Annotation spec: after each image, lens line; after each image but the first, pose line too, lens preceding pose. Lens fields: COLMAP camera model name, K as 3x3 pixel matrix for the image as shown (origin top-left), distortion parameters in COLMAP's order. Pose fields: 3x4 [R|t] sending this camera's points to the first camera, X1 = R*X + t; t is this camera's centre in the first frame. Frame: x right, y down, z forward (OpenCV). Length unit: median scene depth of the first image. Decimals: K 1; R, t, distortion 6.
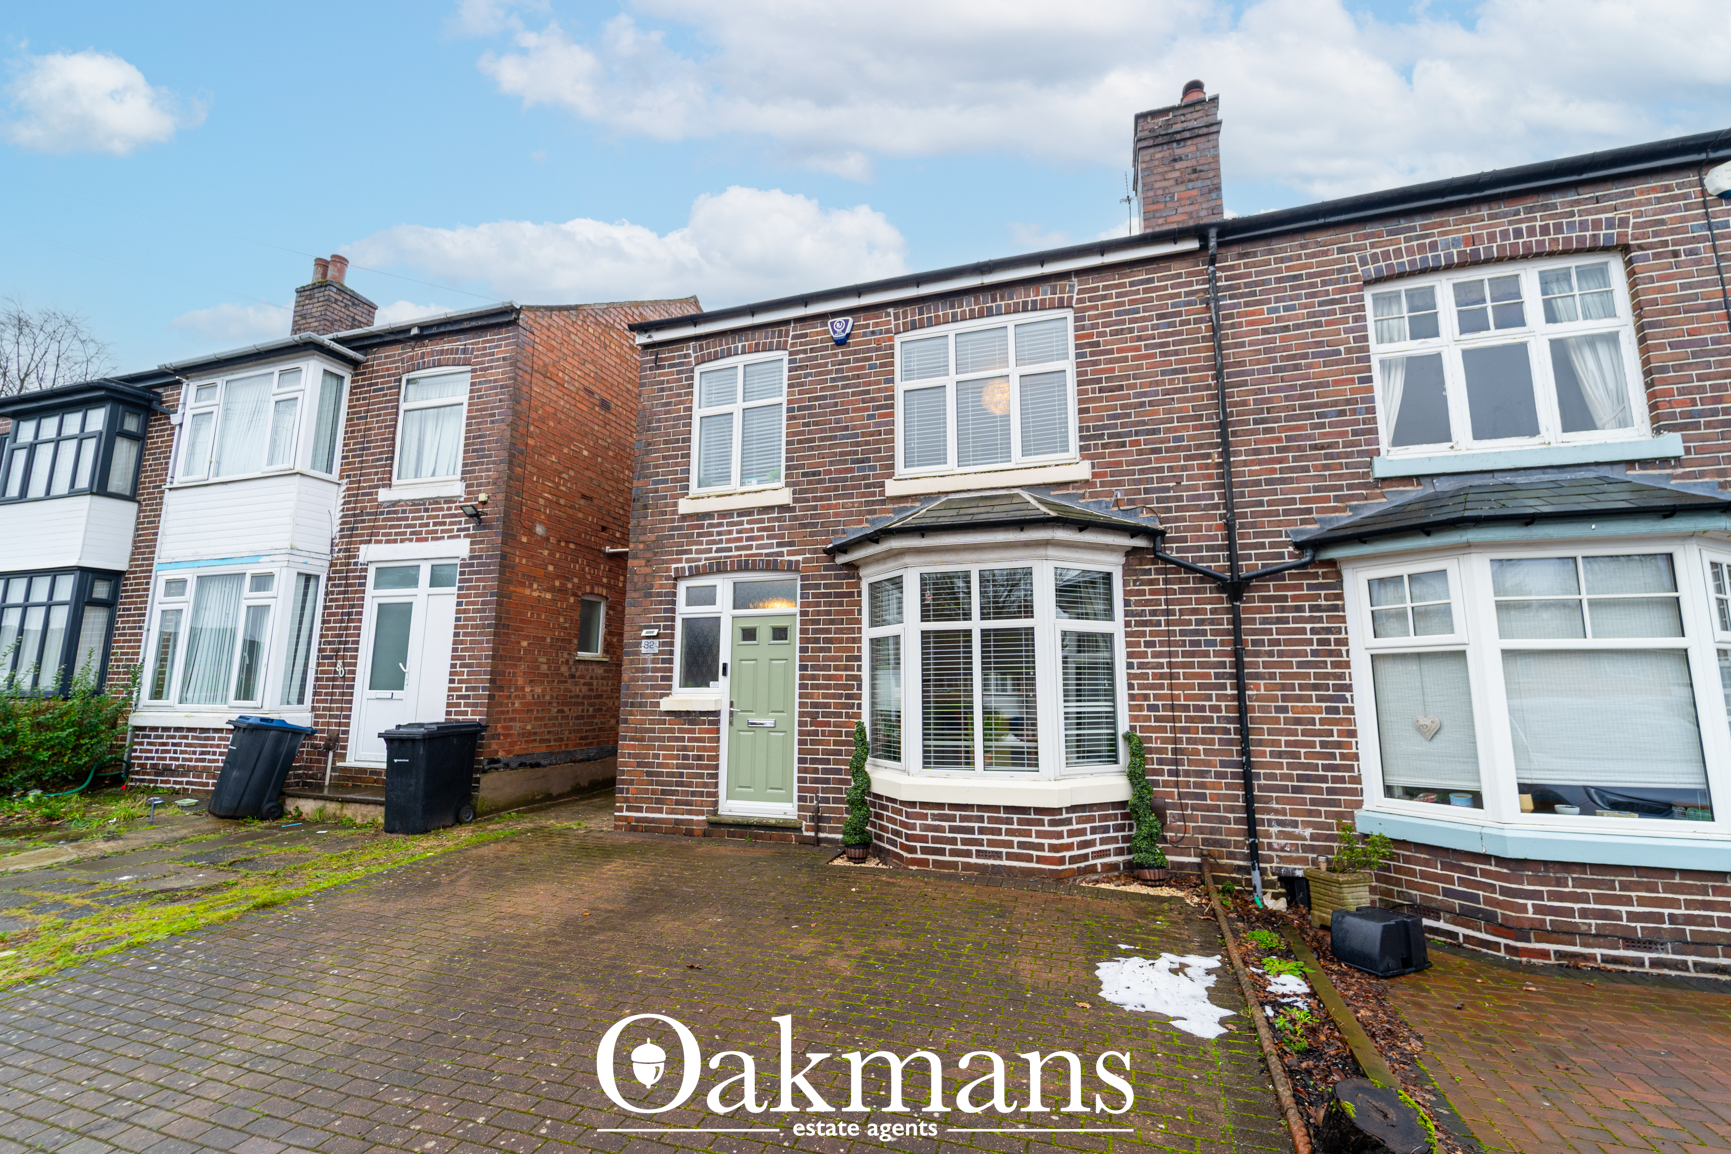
lens RADIAL K [[716.6, 0, 871.7], [0, 716.6, 577.3], [0, 0, 1]] dist [0.003632, -0.002514]
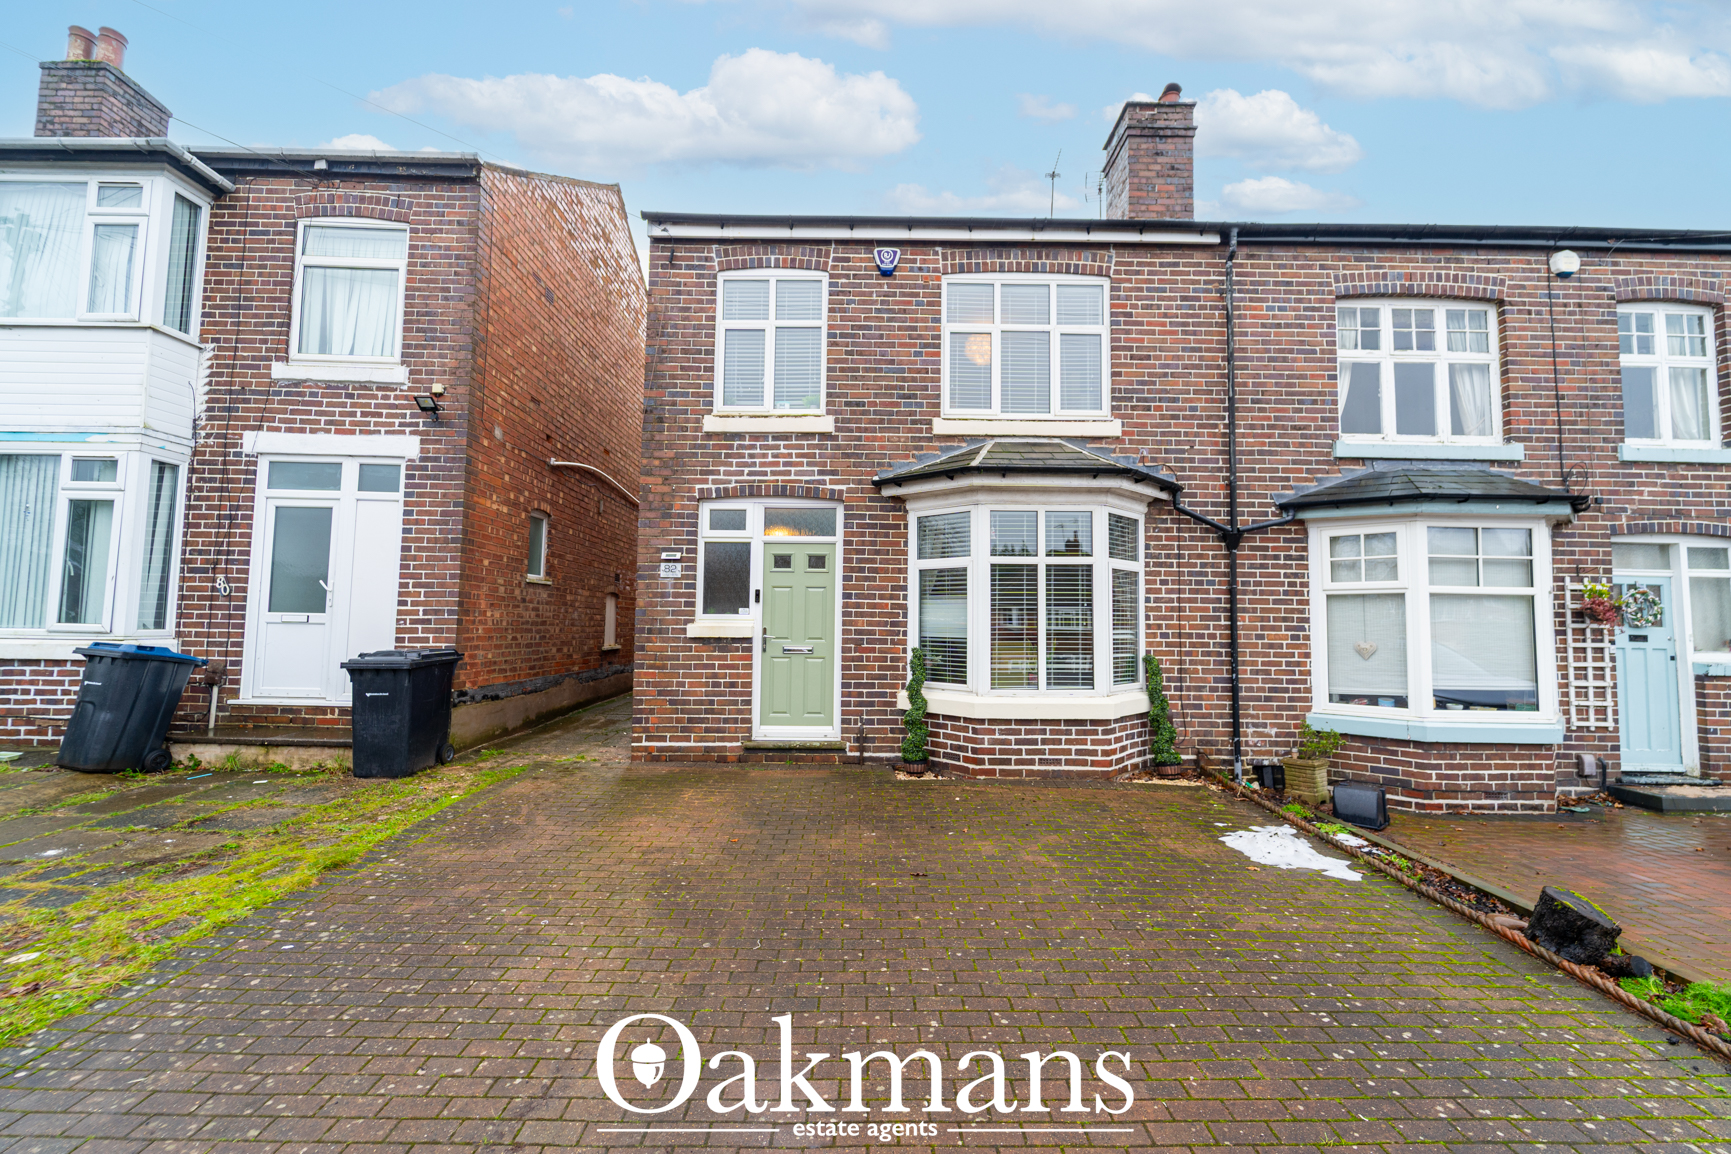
lens RADIAL K [[694.4, 0, 868.0], [0, 694.4, 574.2], [0, 0, 1]] dist [0.004657, -0.002877]
pose [[0.949740, 0.030947, 0.311507, -0.374858], [-0.057917, 0.995293, 0.077701, 0.016556], [-0.307636, -0.091837, 0.947062, 0.055885]]
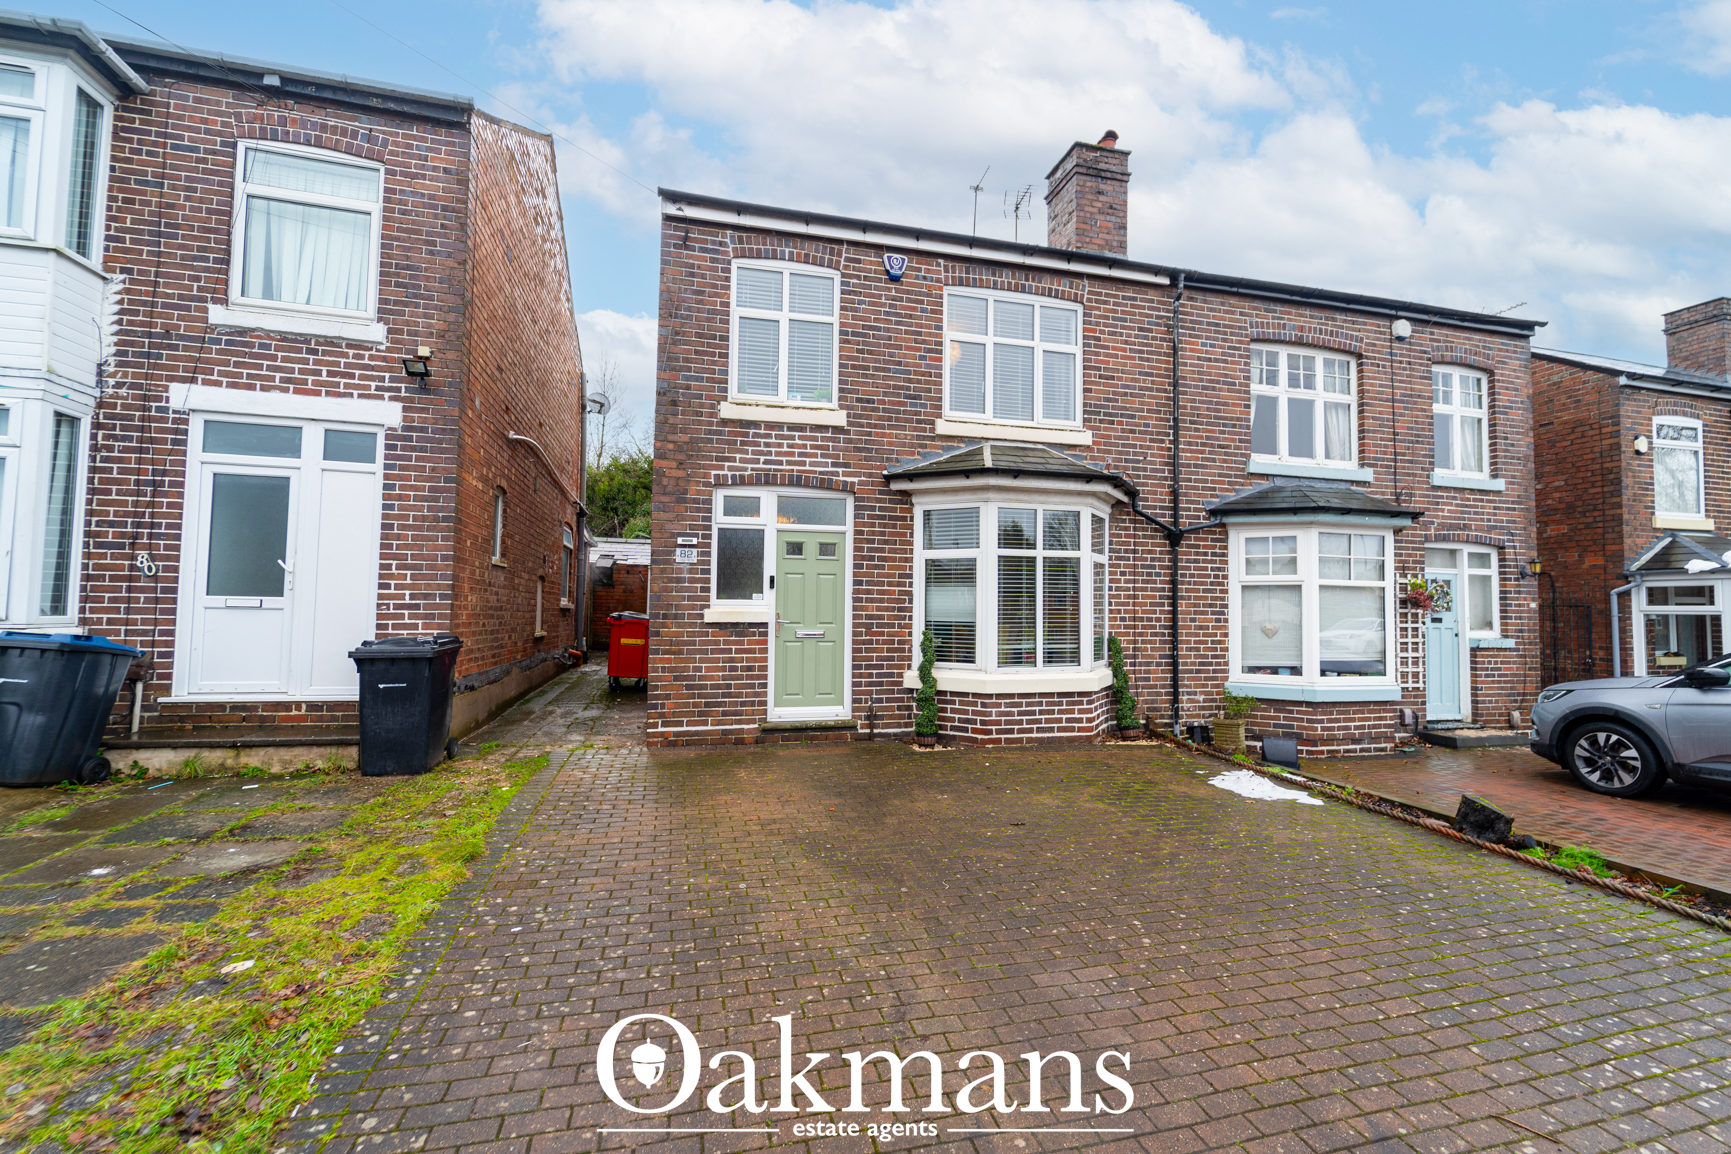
lens RADIAL K [[708.1, 0, 865.8], [0, 708.1, 574.6], [0, 0, 1]] dist [0.001998, -0.000909]
pose [[0.847360, 0.034627, 0.529889, -0.649781], [-0.091925, 0.992372, 0.082150, 0.024863], [-0.523002, -0.118320, 0.844079, 0.093713]]
